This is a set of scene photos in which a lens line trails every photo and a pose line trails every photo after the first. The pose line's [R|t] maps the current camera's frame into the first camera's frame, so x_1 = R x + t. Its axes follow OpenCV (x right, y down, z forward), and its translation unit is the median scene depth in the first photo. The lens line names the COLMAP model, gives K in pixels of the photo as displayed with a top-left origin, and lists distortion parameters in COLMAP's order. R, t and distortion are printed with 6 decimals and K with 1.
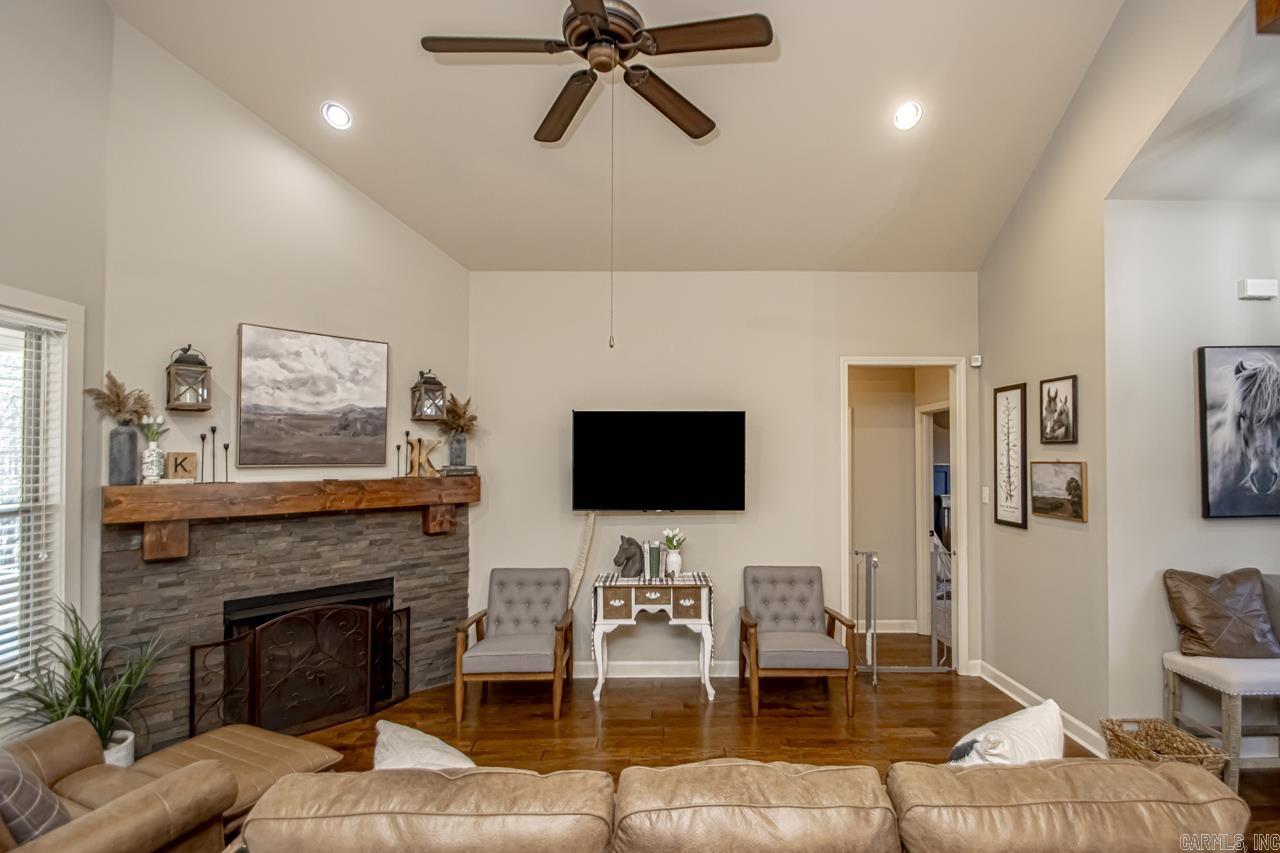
lens RADIAL K [[600.8, 0, 680.5], [0, 600.8, 440.2], [0, 0, 1]] dist [-0.000656, -0.000339]
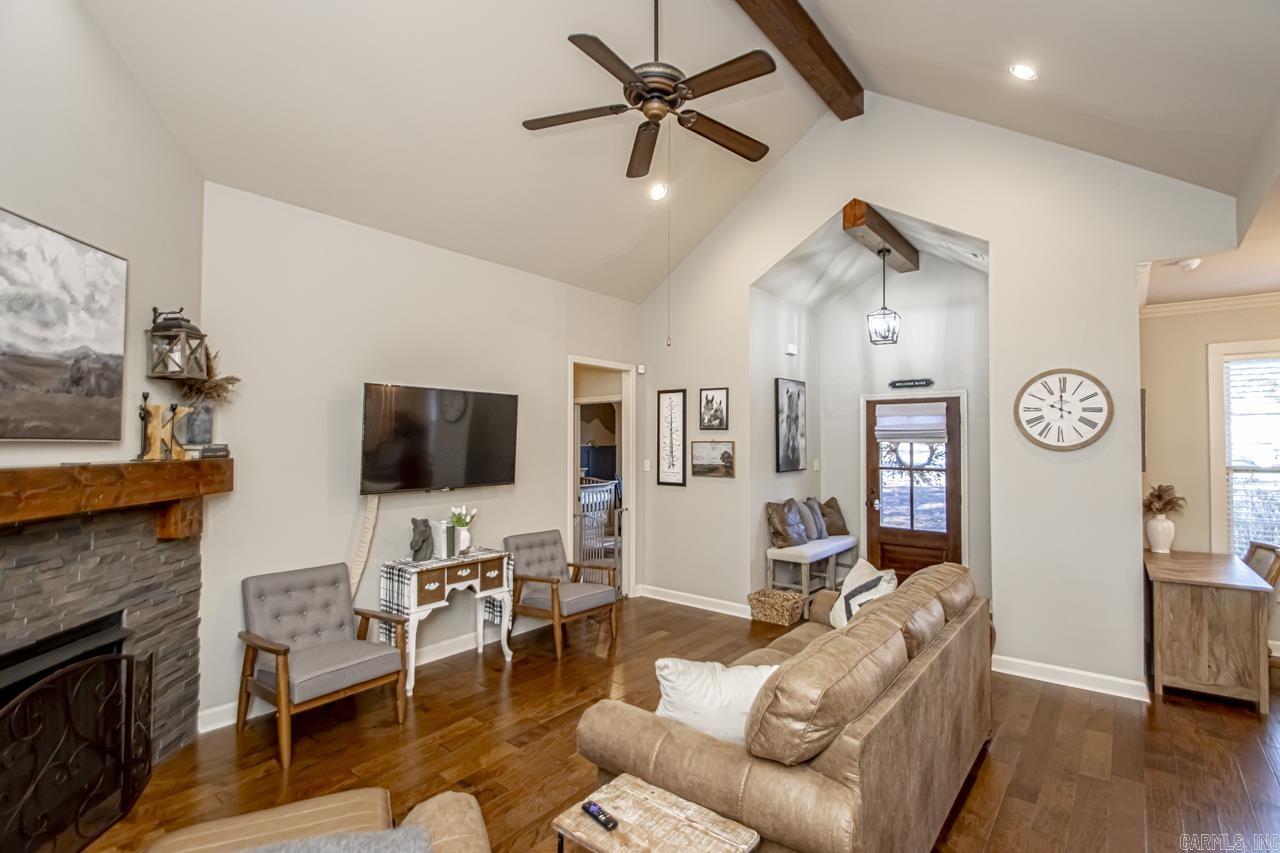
lens RADIAL K [[591.4, 0, 646.7], [0, 591.4, 423.1], [0, 0, 1]] dist [0.003912, -0.010552]
pose [[0.639294, 0.028674, 0.768428, -0.642020], [-0.024145, 0.999560, -0.017211, 0.018368], [-0.768583, -0.007551, 0.639705, 0.137316]]
